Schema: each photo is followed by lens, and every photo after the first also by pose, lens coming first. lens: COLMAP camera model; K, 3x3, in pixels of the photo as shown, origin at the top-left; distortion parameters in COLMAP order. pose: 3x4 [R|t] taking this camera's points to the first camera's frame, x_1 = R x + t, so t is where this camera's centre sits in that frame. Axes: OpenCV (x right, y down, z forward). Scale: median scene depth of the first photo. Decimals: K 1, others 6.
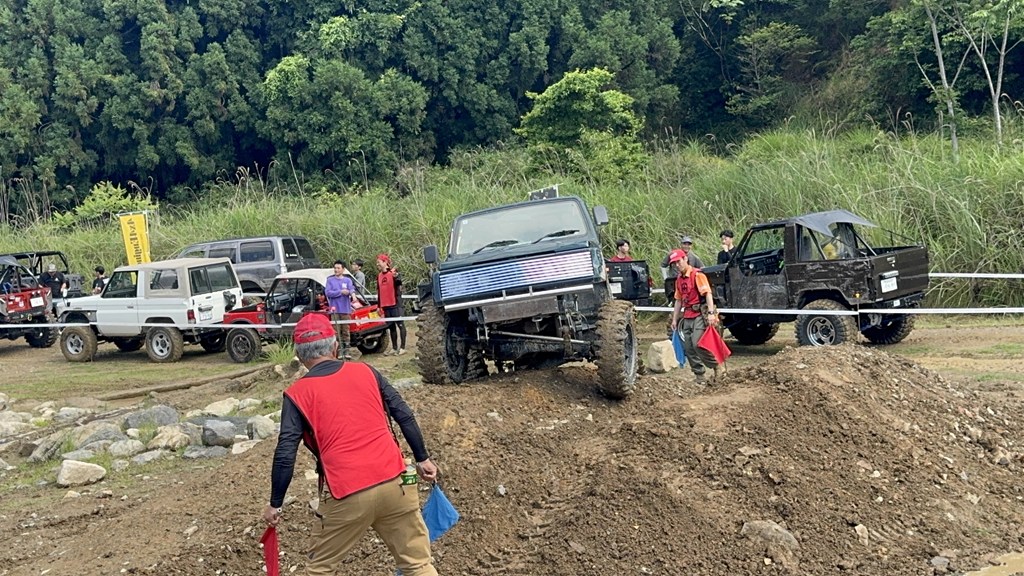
lens RADIAL K [[1370.6, 0, 504.0], [0, 1370.6, 295.7], [0, 0, 1]] dist [0.108184, 0.000000]
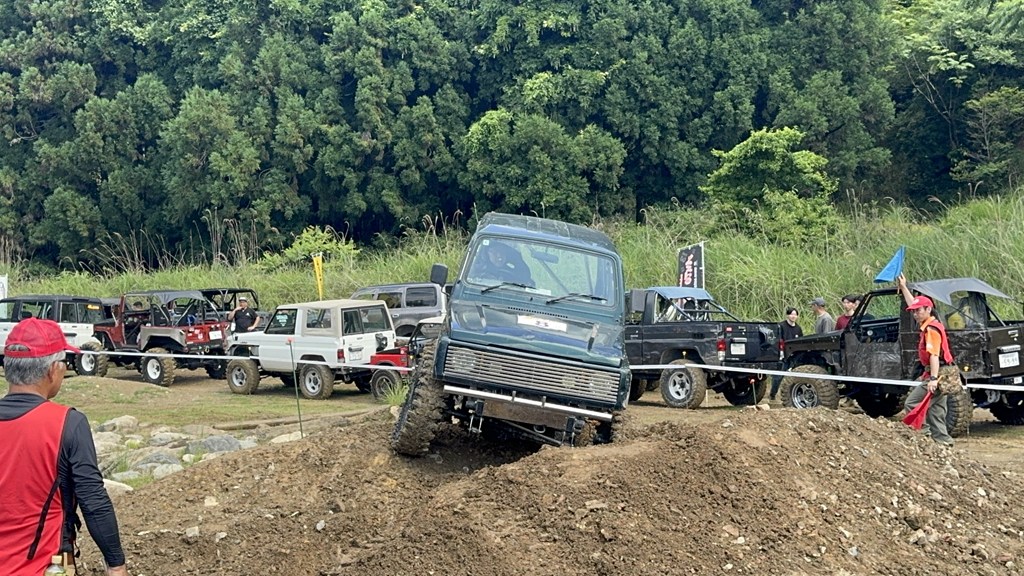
lens RADIAL K [[1370.6, 0, 525.9], [0, 1370.6, 303.1], [0, 0, 1]] dist [0.108184, 0.000000]
pose [[0.983016, 0.049029, -0.176851, 0.062995], [-0.055848, 0.997868, -0.033784, 0.001968], [0.174818, 0.043087, 0.983658, 0.012138]]
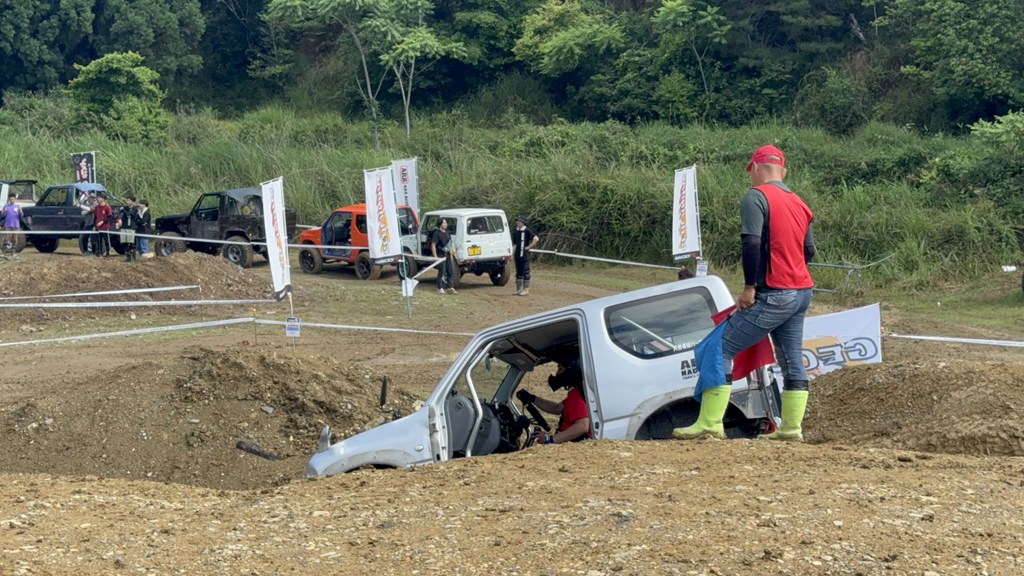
lens RADIAL K [[1764.2, 0, 517.9], [0, 1764.2, 292.4], [0, 0, 1]] dist [0.181781, 0.000000]
pose [[0.961427, 0.051702, 0.270156, -0.026109], [-0.062440, 0.997558, 0.031298, -0.010483], [-0.267878, -0.046959, 0.962308, -0.751174]]
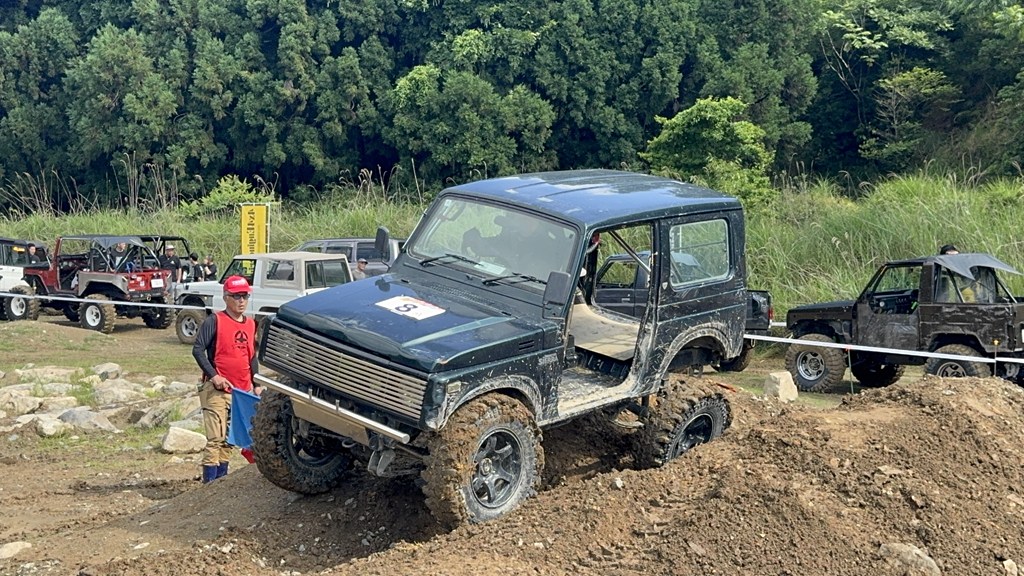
lens RADIAL K [[1370.6, 0, 492.5], [0, 1370.6, 302.9], [0, 0, 1]] dist [0.108184, 0.000000]
pose [[0.992429, 0.088238, -0.085435, -0.003721], [-0.089638, 0.995893, -0.012693, 0.007900], [0.083964, 0.020255, 0.996263, 0.010382]]
